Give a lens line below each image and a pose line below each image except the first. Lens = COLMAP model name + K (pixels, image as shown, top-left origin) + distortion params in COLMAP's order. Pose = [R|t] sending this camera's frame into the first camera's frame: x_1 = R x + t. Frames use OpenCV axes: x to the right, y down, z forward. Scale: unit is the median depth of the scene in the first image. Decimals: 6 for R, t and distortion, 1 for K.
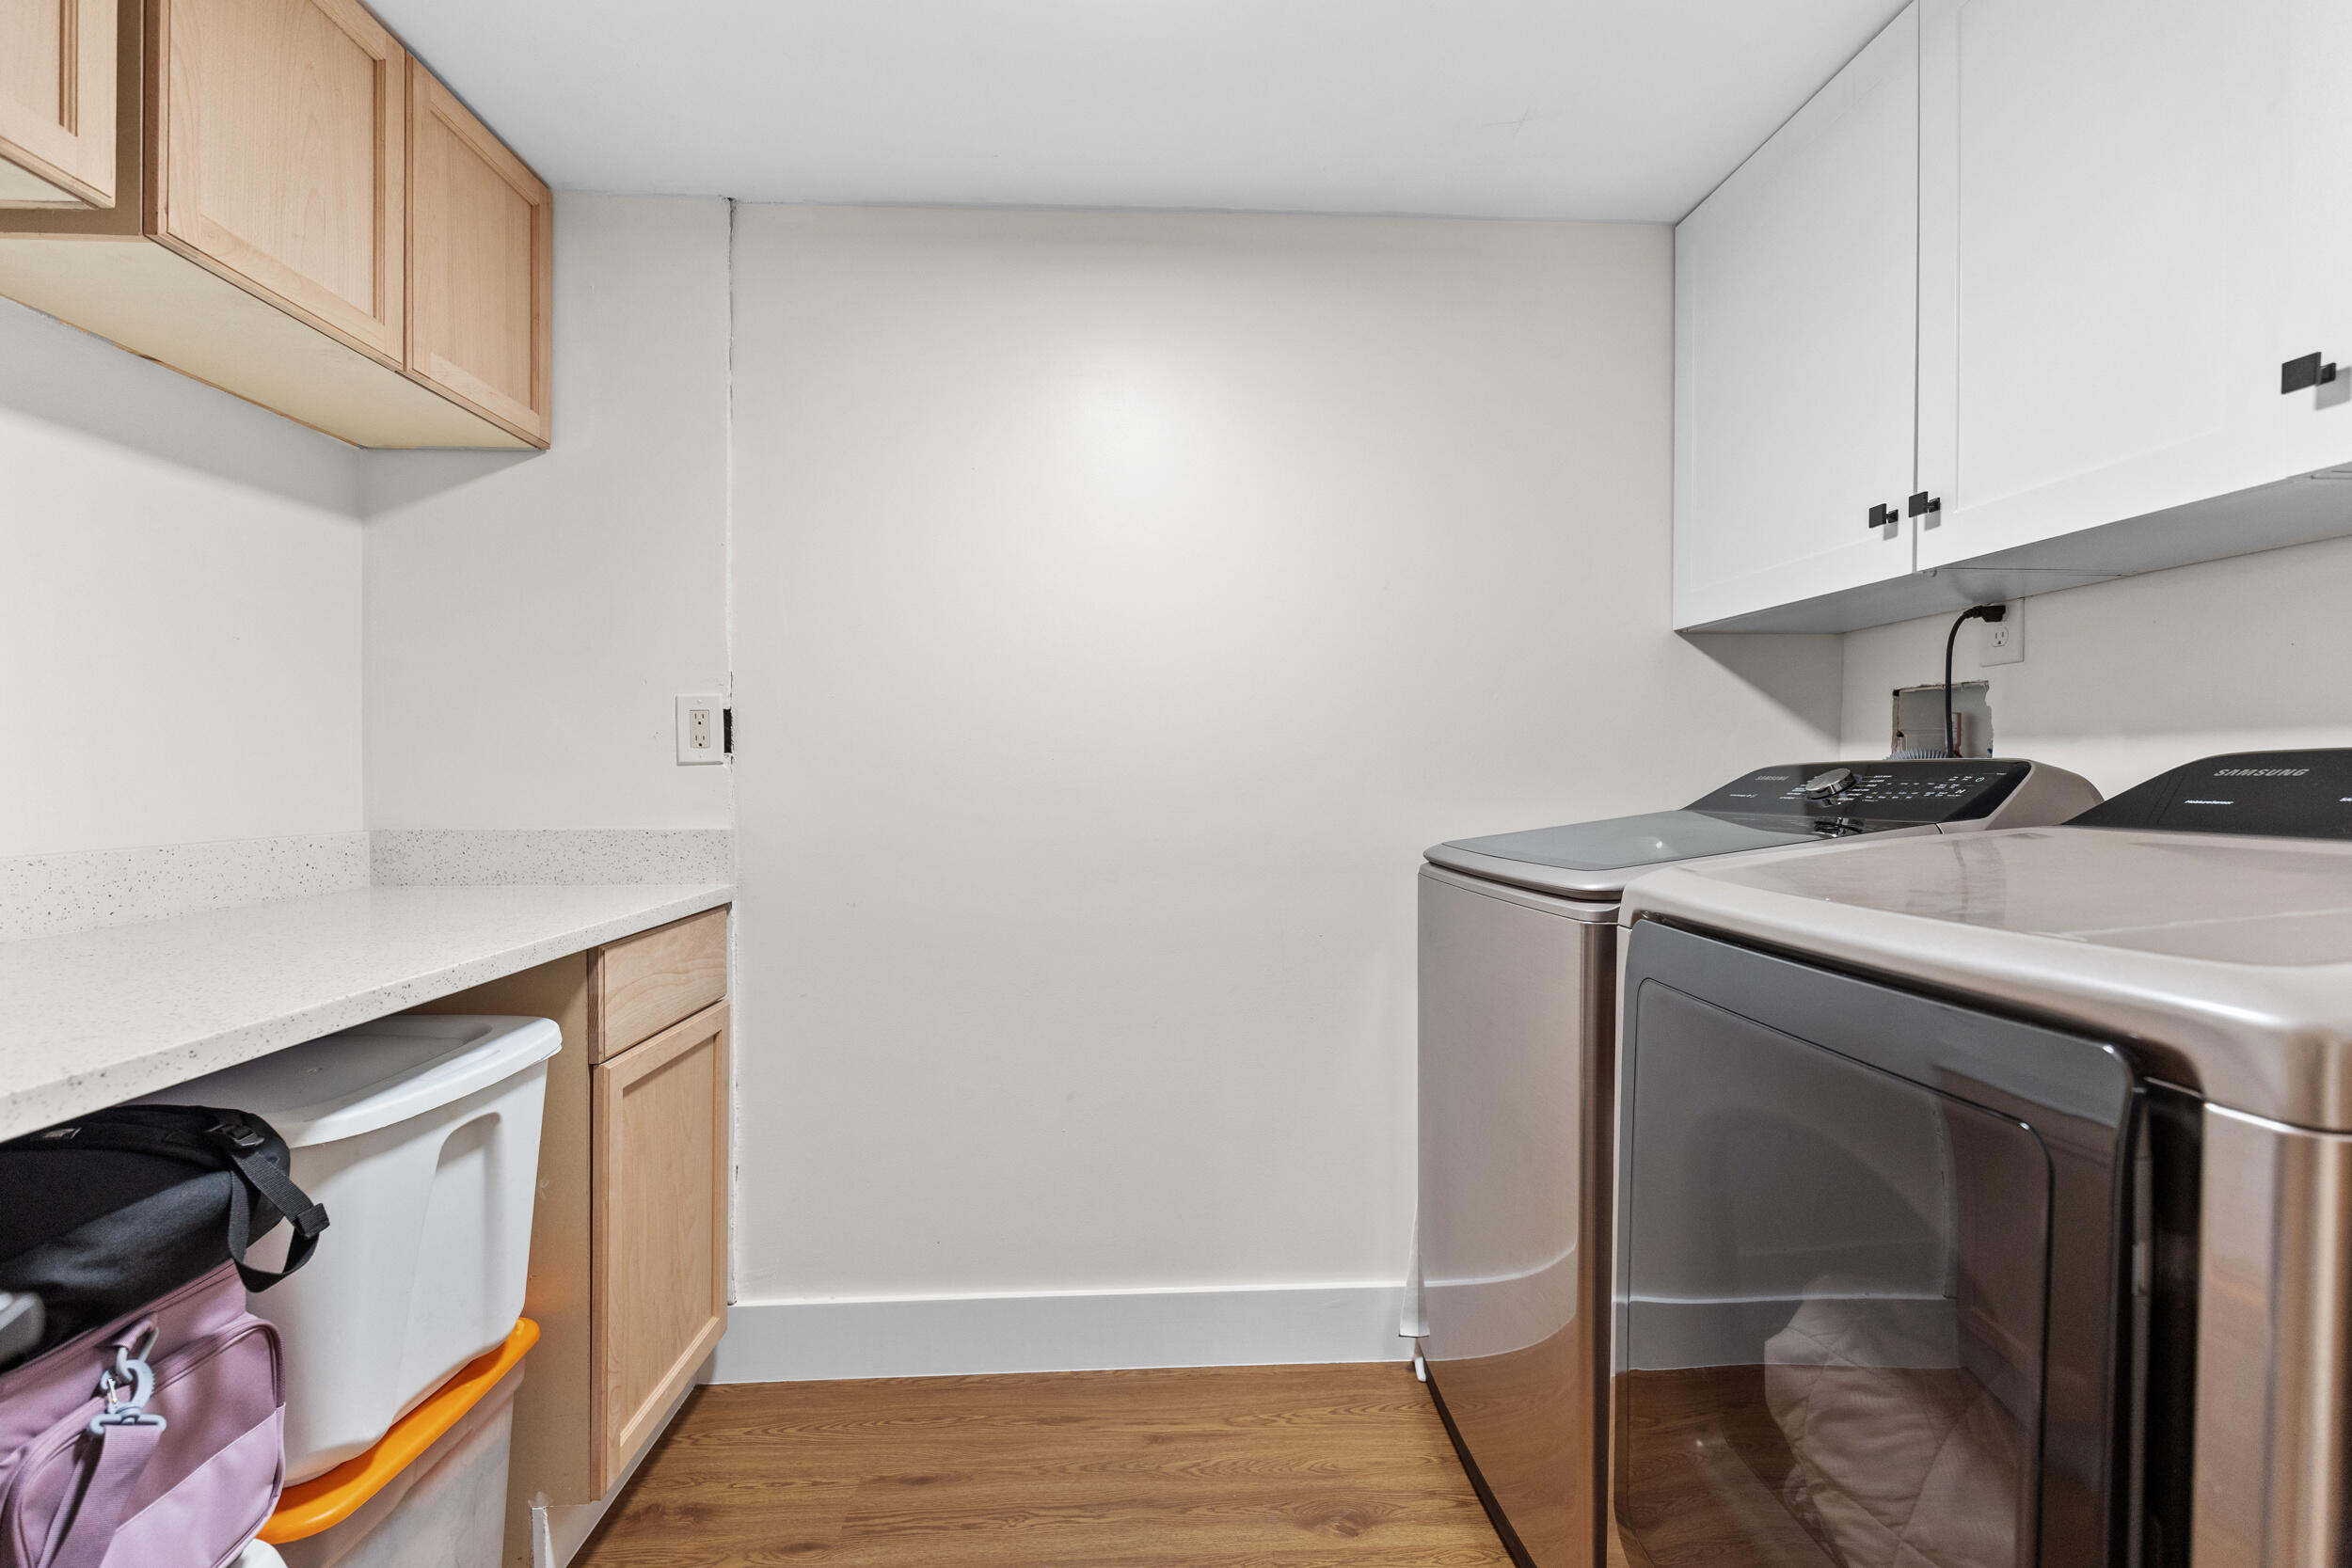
lens RADIAL K [[1063.1, 0, 1177.2], [0, 1063.1, 774.9], [0, 0, 1]] dist [0.003255, -0.000641]
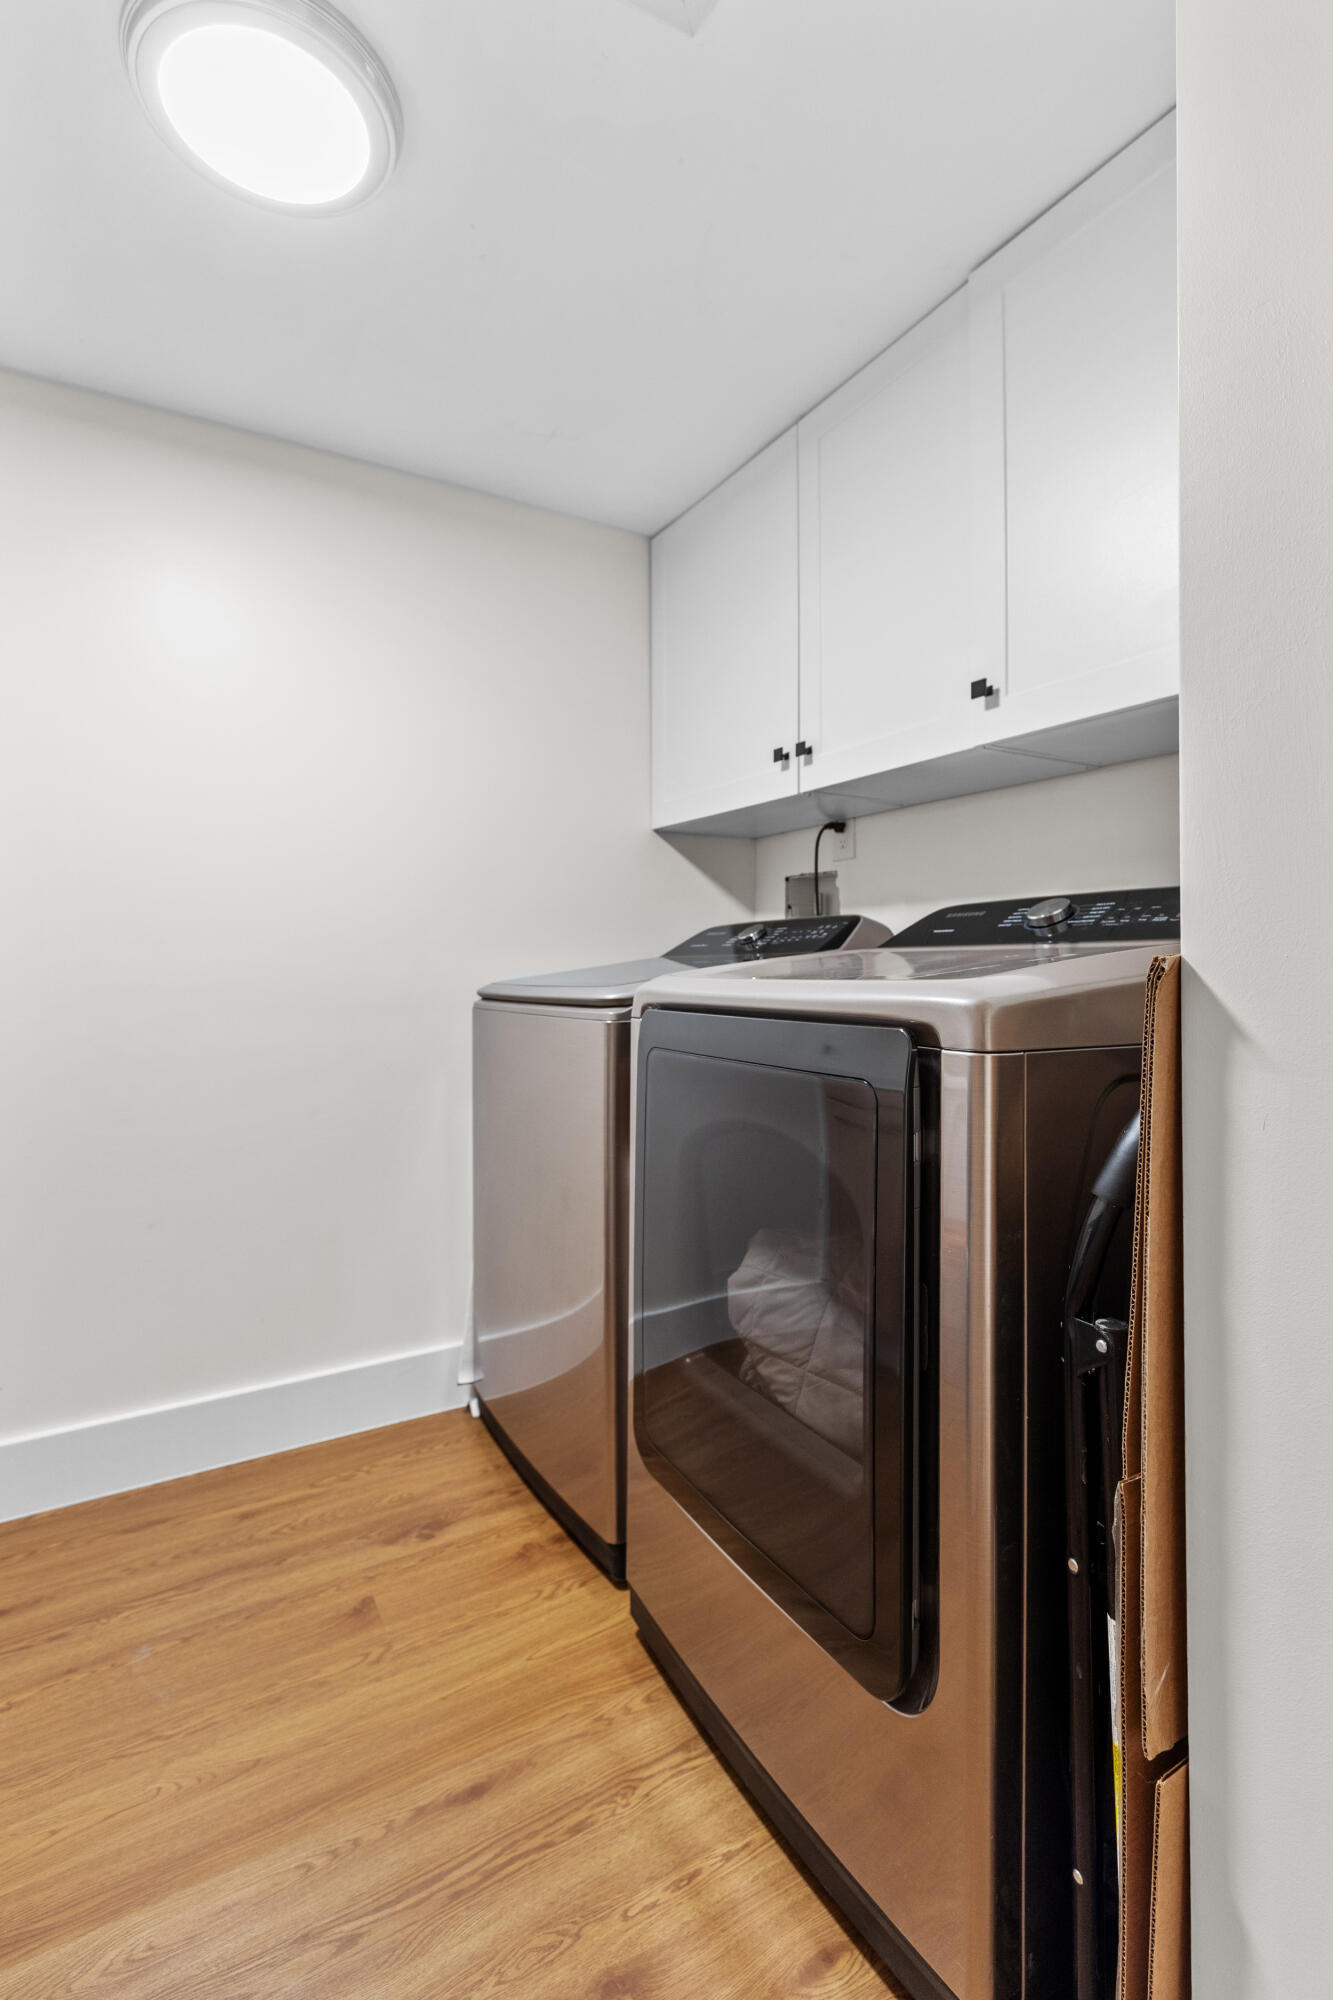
lens RADIAL K [[922.7, 0, 663.4], [0, 922.7, 948.4], [0, 0, 1]] dist [0.012960, -0.000422]
pose [[0.891267, 0.004052, 0.453461, -0.079540], [0.007314, 0.999702, -0.023309, 0.059016], [-0.453420, 0.024091, 0.890971, -0.087559]]
